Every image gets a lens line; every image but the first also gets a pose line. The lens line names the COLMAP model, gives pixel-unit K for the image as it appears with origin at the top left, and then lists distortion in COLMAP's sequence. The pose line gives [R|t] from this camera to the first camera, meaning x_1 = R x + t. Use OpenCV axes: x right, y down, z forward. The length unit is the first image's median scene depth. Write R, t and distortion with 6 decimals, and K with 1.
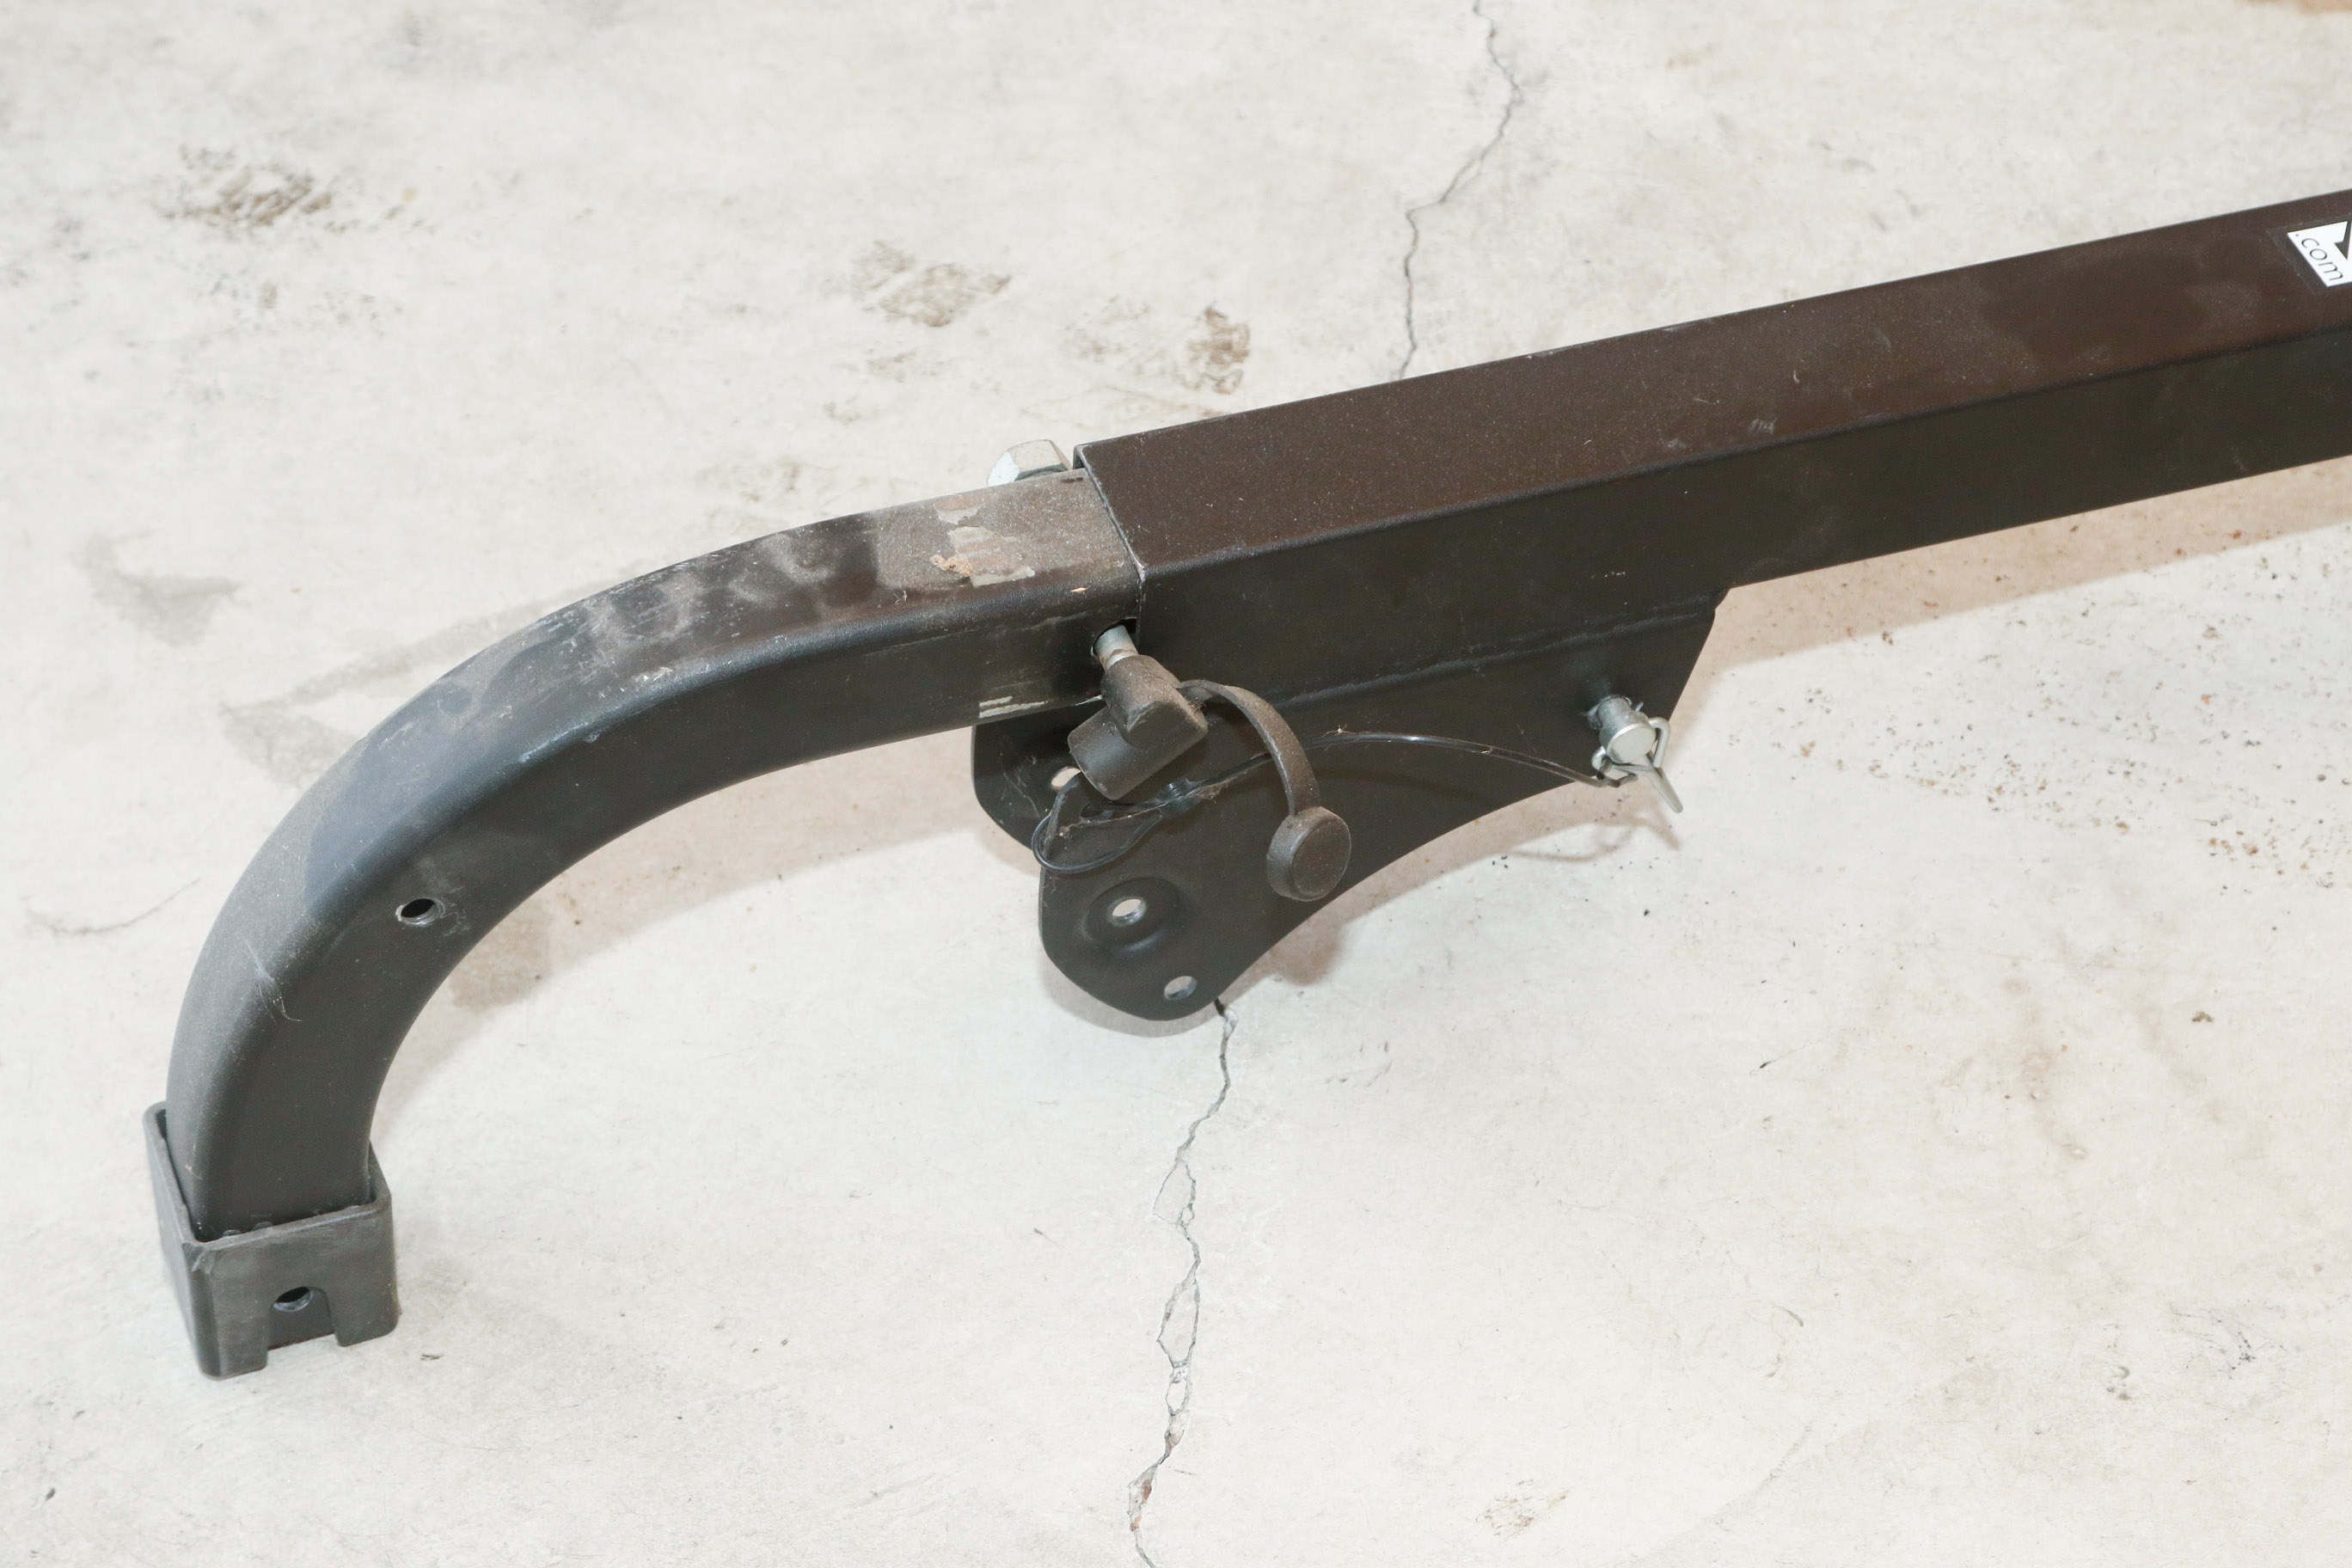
lens RADIAL K [[5186.8, 0, 1174.5], [0, 5186.8, 782.0], [0, 0, 1]] dist [0.111056, 0.000000]
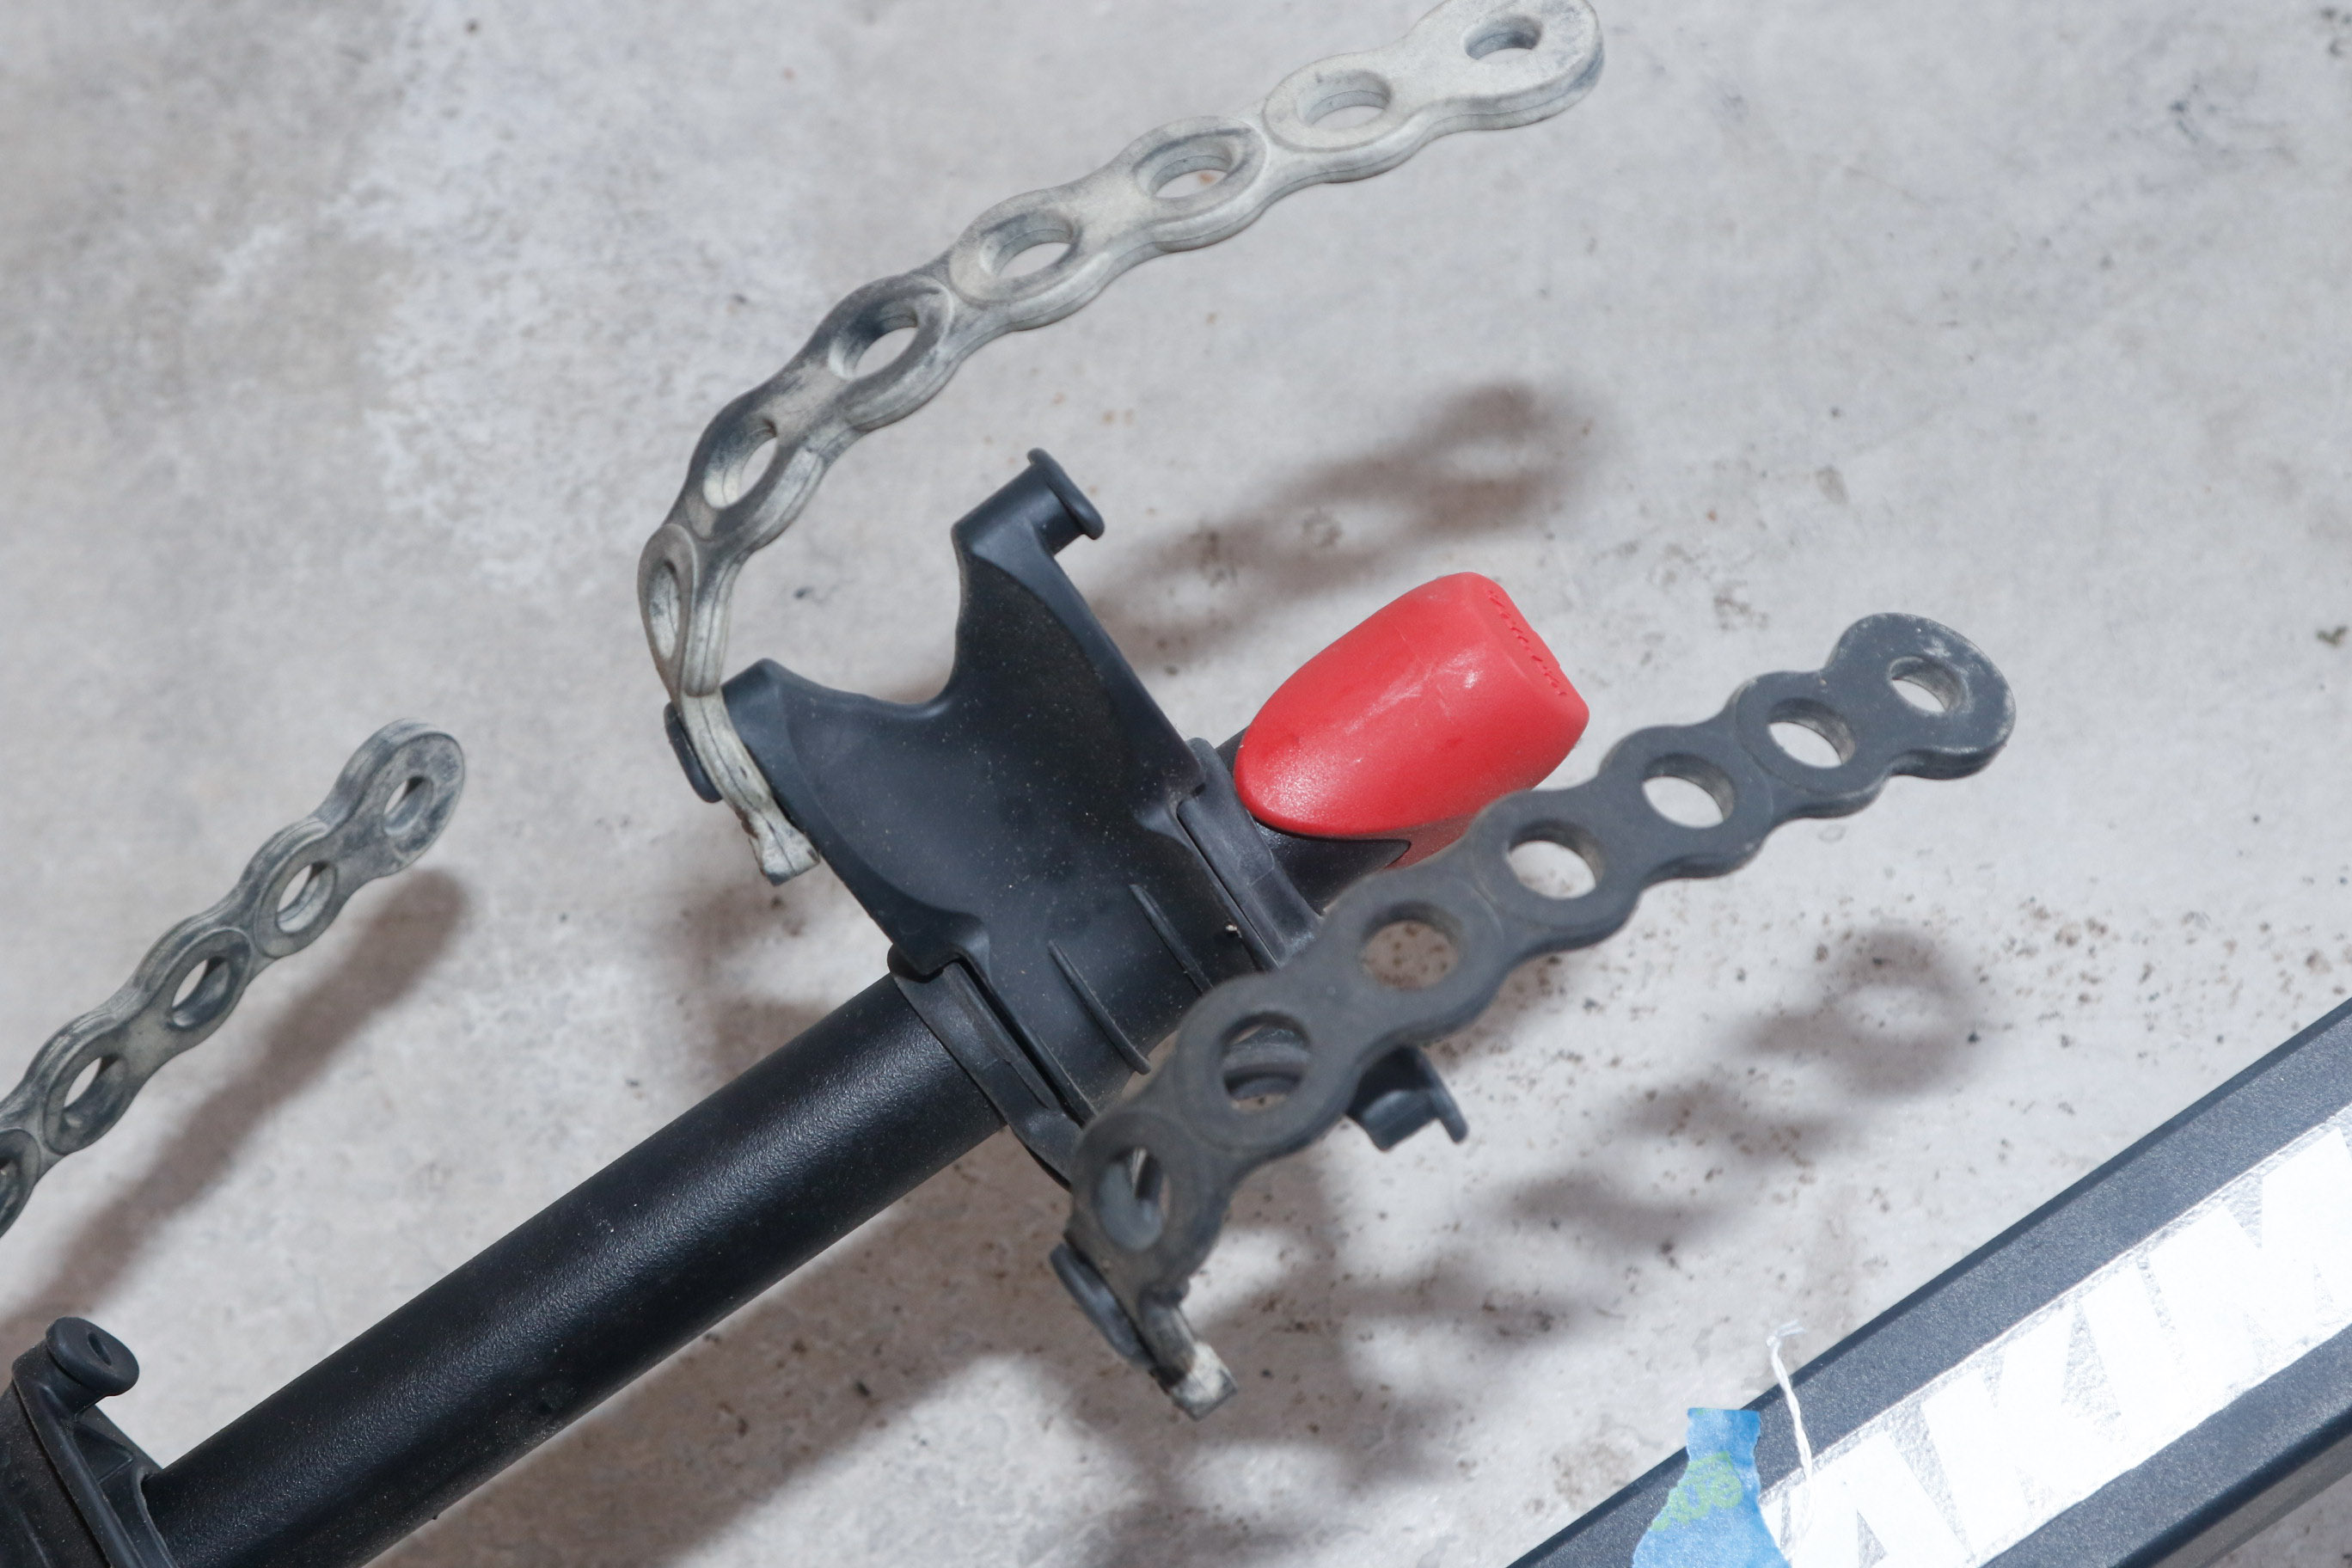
lens RADIAL K [[4860.6, 0, 1189.7], [0, 4860.6, 780.2], [0, 0, 1]] dist [0.093266, 0.000000]
pose [[-0.963769, 0.255892, 0.075289, 0.309173], [-0.055427, -0.468223, 0.881870, -0.537106], [0.260916, 0.845746, 0.465442, 0.706148]]
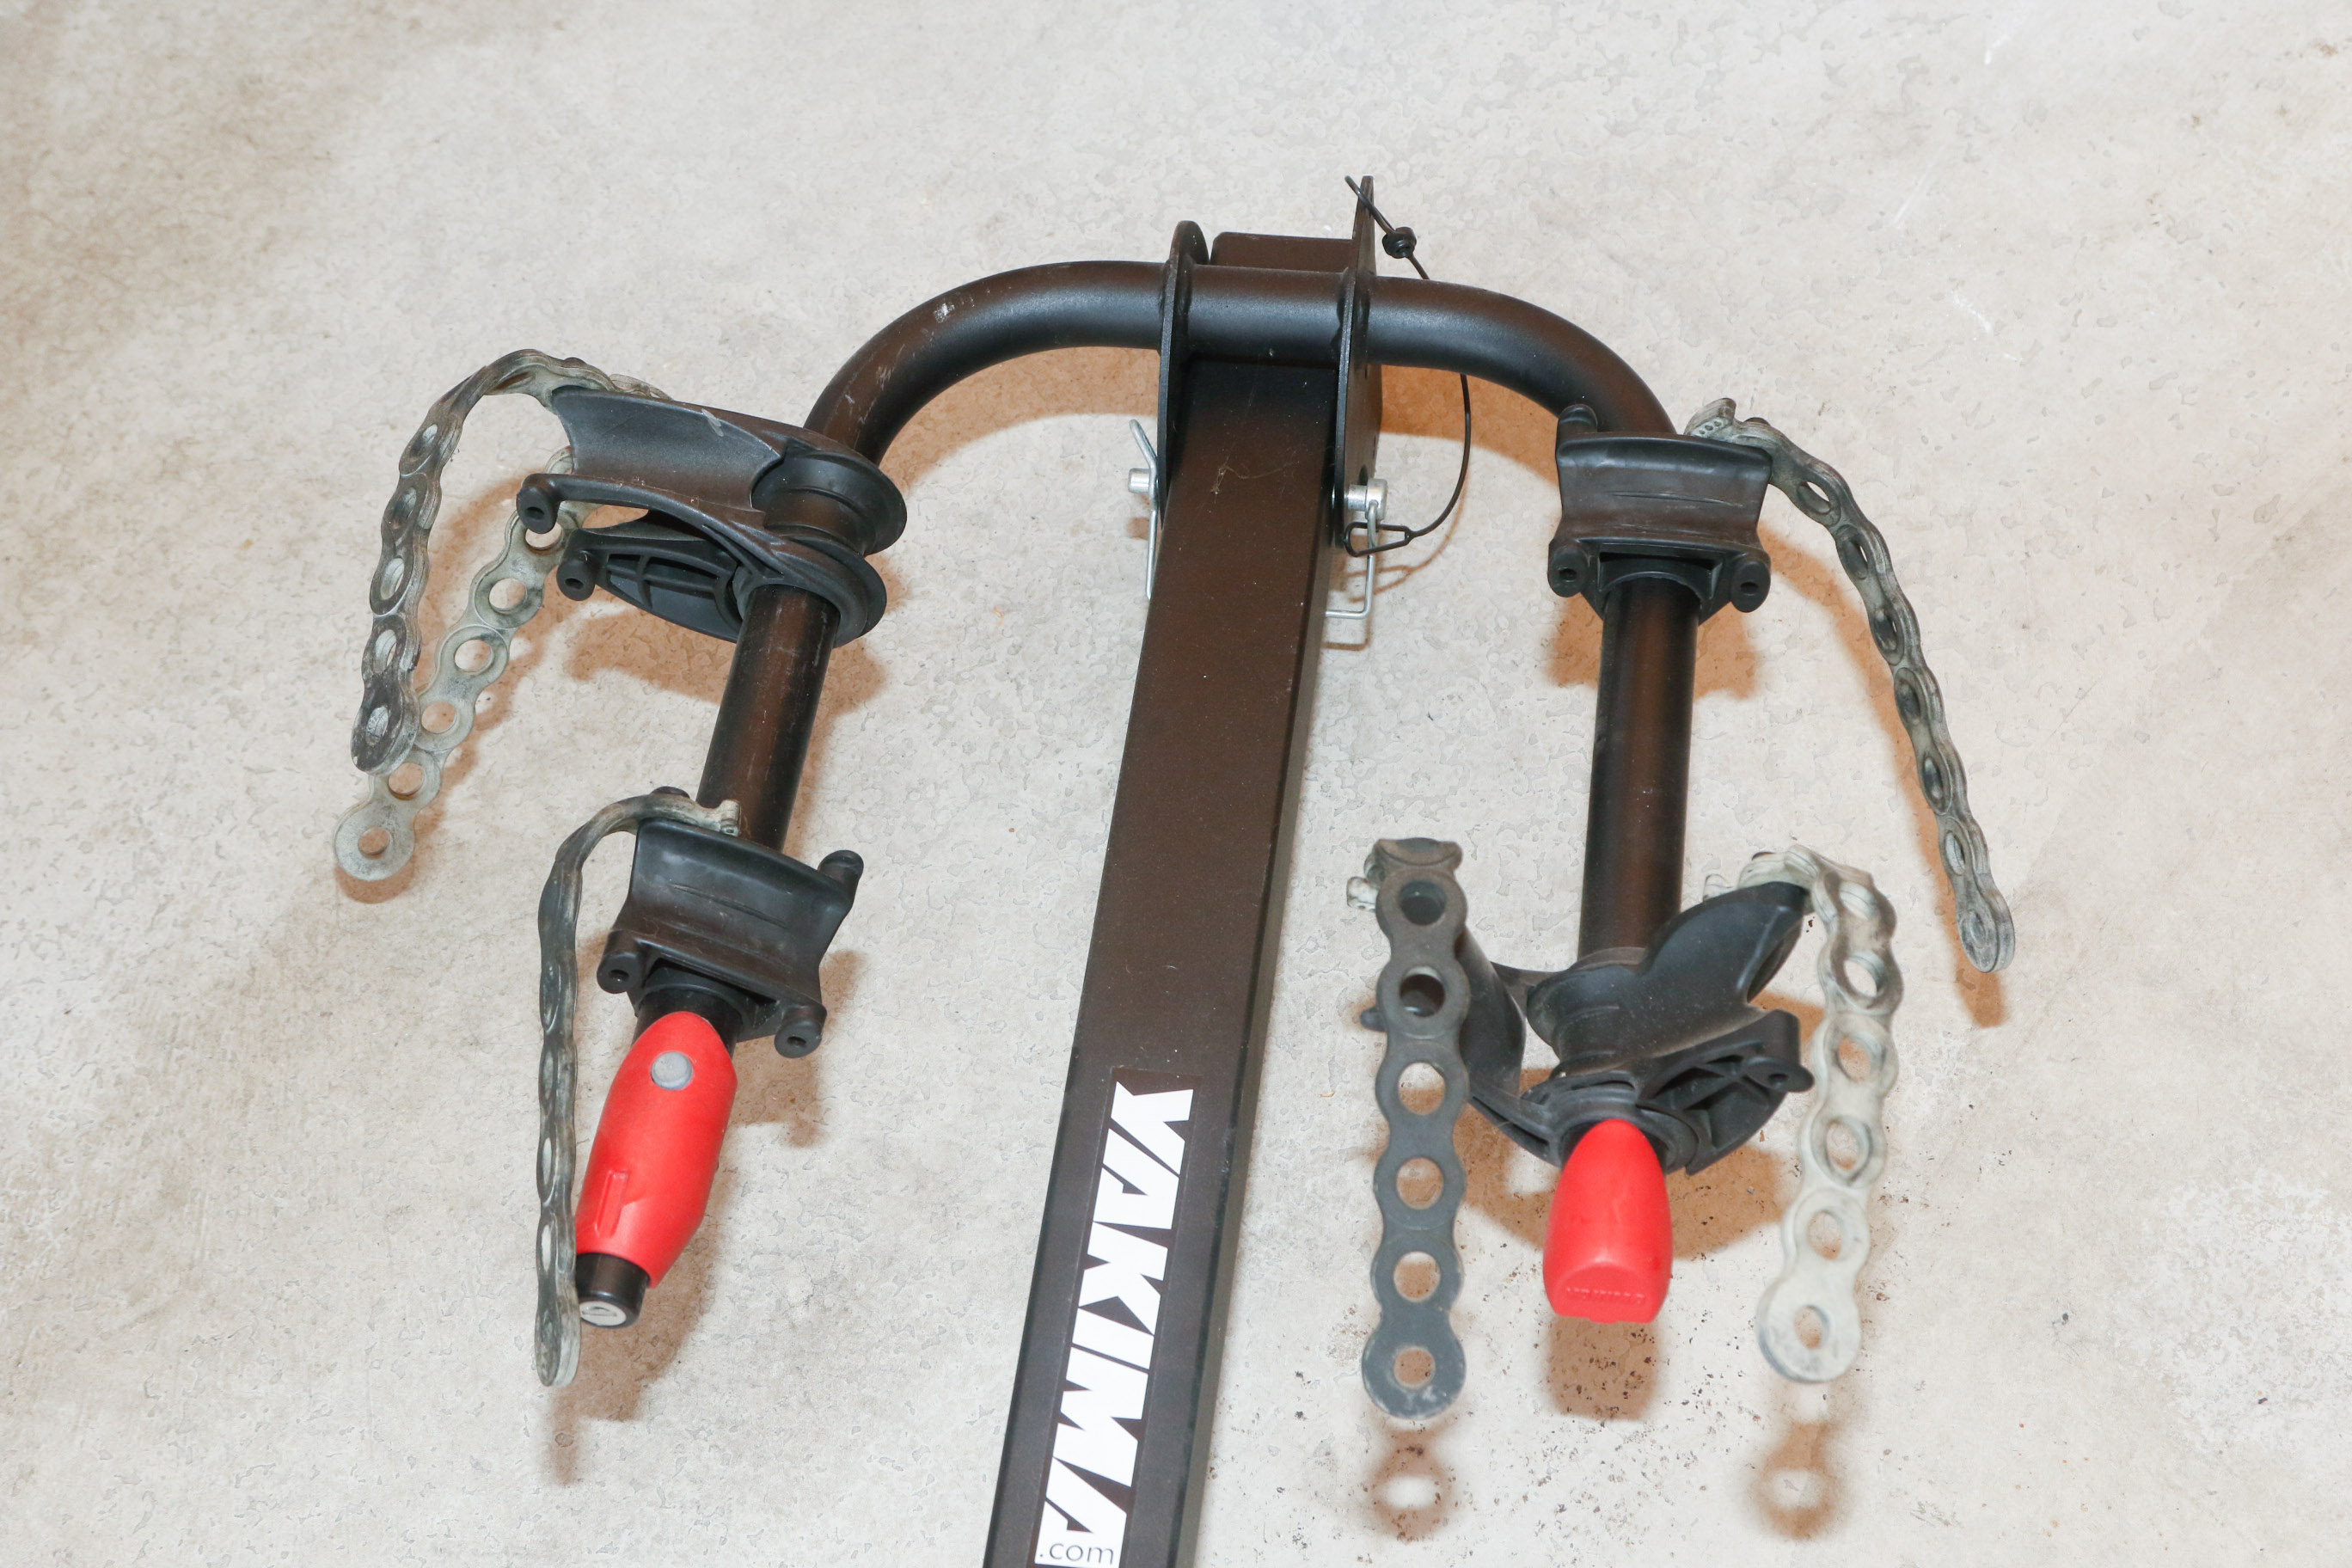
lens RADIAL K [[3666.5, 0, 1184.1], [0, 3666.5, 782.0], [0, 0, 1]] dist [0.000605, 0.000000]
pose [[0.448027, -0.765926, 0.461118, 0.015421], [0.687646, 0.624842, 0.369751, -0.449871], [-0.571327, 0.151427, 0.806632, 0.397607]]
